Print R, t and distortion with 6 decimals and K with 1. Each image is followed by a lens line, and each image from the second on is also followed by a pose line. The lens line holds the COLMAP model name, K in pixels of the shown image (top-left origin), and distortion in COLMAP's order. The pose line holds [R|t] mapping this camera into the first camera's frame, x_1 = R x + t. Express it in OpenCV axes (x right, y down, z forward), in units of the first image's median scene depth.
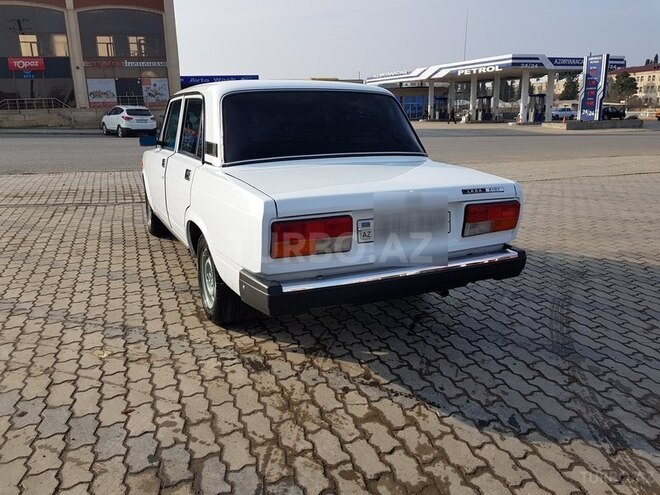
lens RADIAL K [[508.5, 0, 326.4], [0, 508.5, 246.6], [0, 0, 1]] dist [-0.005967, -0.000729]
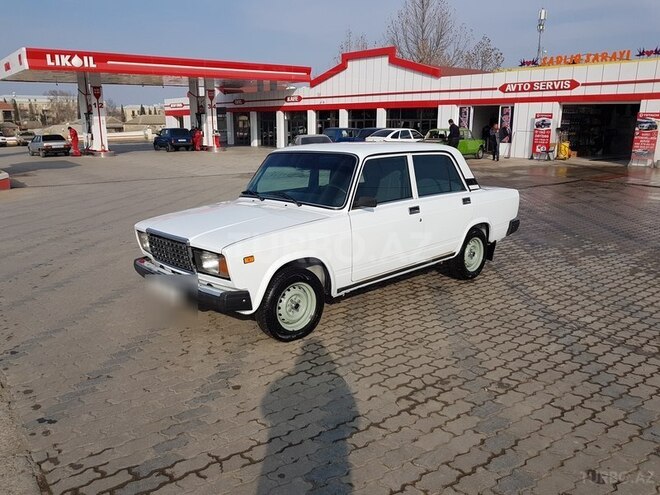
lens RADIAL K [[508.5, 0, 326.4], [0, 508.5, 246.6], [0, 0, 1]] dist [-0.005967, -0.000729]
pose [[-0.287177, -0.206739, 0.935301, -1.862613], [0.252450, 0.925574, 0.282102, -0.633709], [-0.924012, 0.317130, -0.213613, 1.981146]]
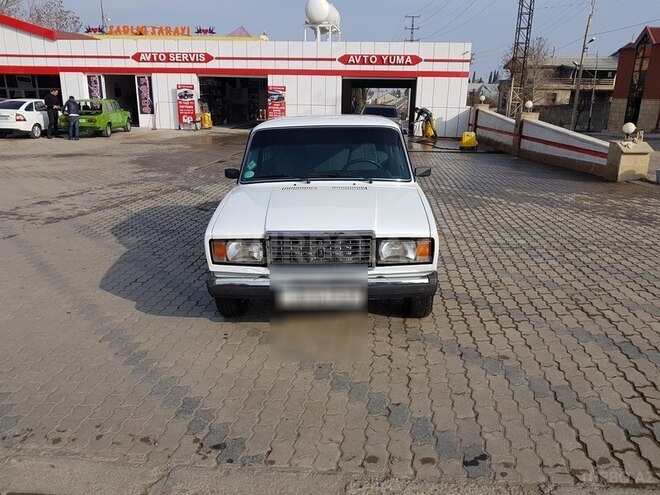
lens RADIAL K [[508.5, 0, 326.4], [0, 508.5, 246.6], [0, 0, 1]] dist [-0.005967, -0.000729]
pose [[-0.881234, -0.125086, 0.455829, -1.003498], [0.127421, 0.865786, 0.483921, -0.894640], [-0.455182, 0.484529, -0.747021, 2.900629]]
